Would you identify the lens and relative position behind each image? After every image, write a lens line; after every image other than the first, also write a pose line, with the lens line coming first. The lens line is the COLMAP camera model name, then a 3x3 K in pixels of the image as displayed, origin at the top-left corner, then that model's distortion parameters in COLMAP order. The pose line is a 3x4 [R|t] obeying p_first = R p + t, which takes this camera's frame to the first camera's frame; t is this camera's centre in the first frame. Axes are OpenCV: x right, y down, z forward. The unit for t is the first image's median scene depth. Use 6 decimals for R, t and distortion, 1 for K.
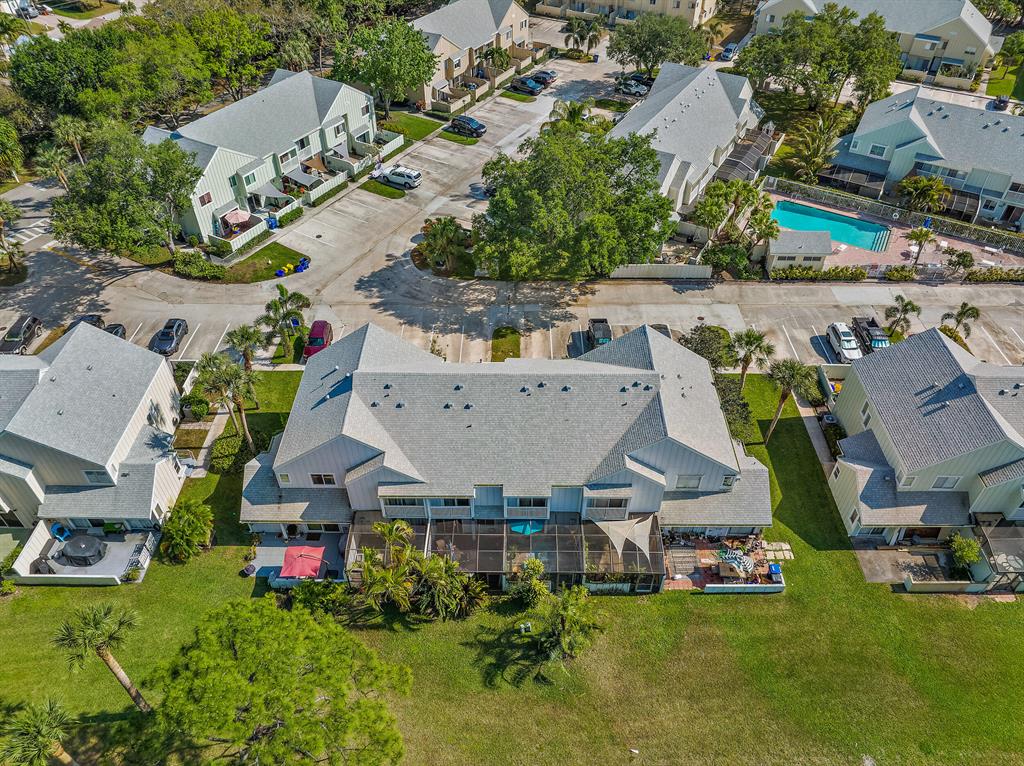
lens RADIAL K [[735.3, 0, 517.1], [0, 735.3, 381.1], [0, 0, 1]] dist [-0.037026, 0.001051]
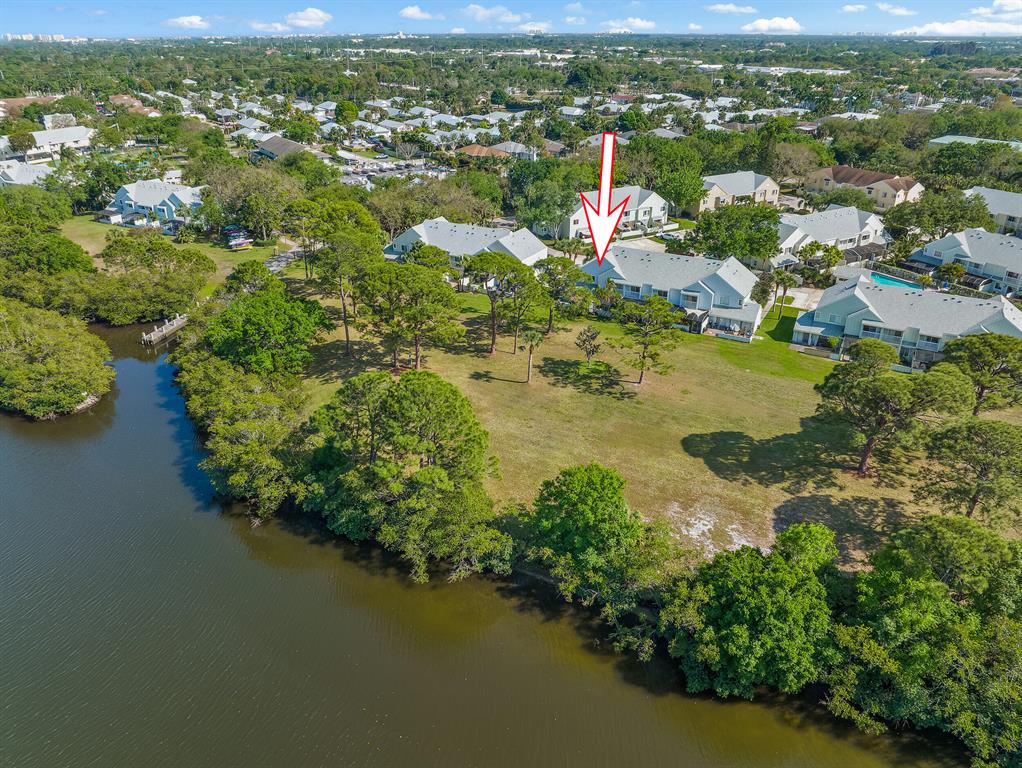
lens RADIAL K [[733.9, 0, 516.1], [0, 733.9, 382.1], [0, 0, 1]] dist [-0.037026, 0.001051]
pose [[0.880442, 0.205863, -0.427133, 0.443967], [-0.318853, 0.923788, -0.212012, 0.700971], [0.350935, 0.322857, 0.878981, -0.827679]]
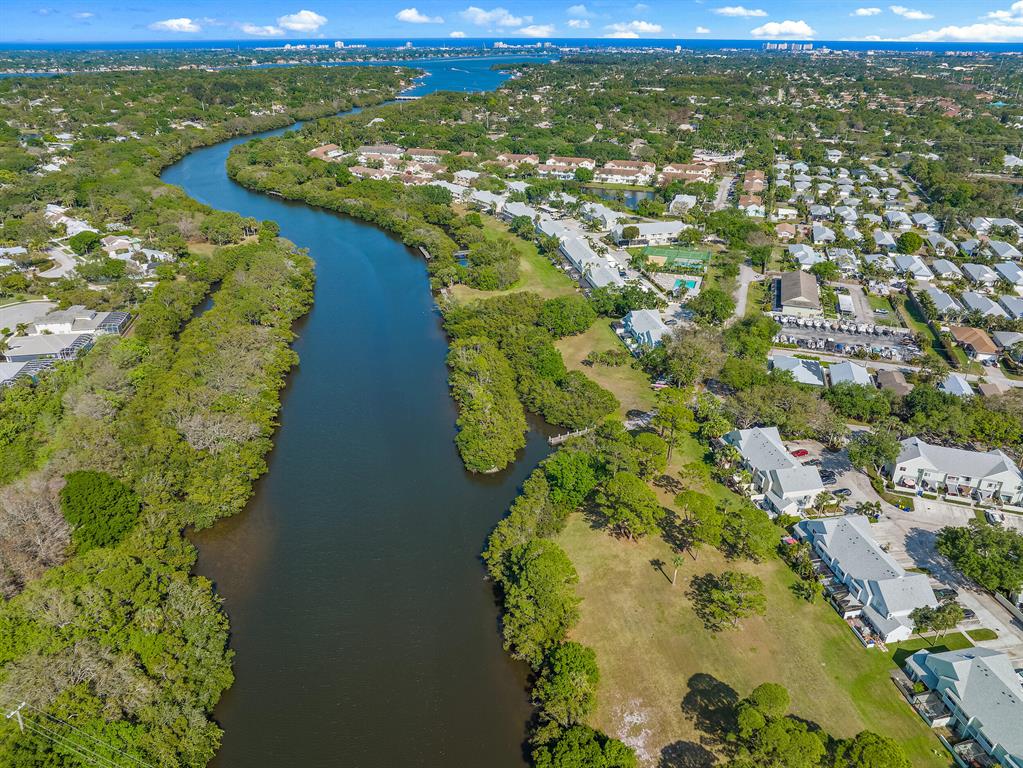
lens RADIAL K [[734.6, 0, 516.6], [0, 734.6, 382.1], [0, 0, 1]] dist [-0.037026, 0.001051]
pose [[0.195080, 0.432053, -0.880497, 1.324658], [-0.669532, 0.714689, 0.202353, -0.076916], [0.716709, 0.550046, 0.428694, -1.134040]]
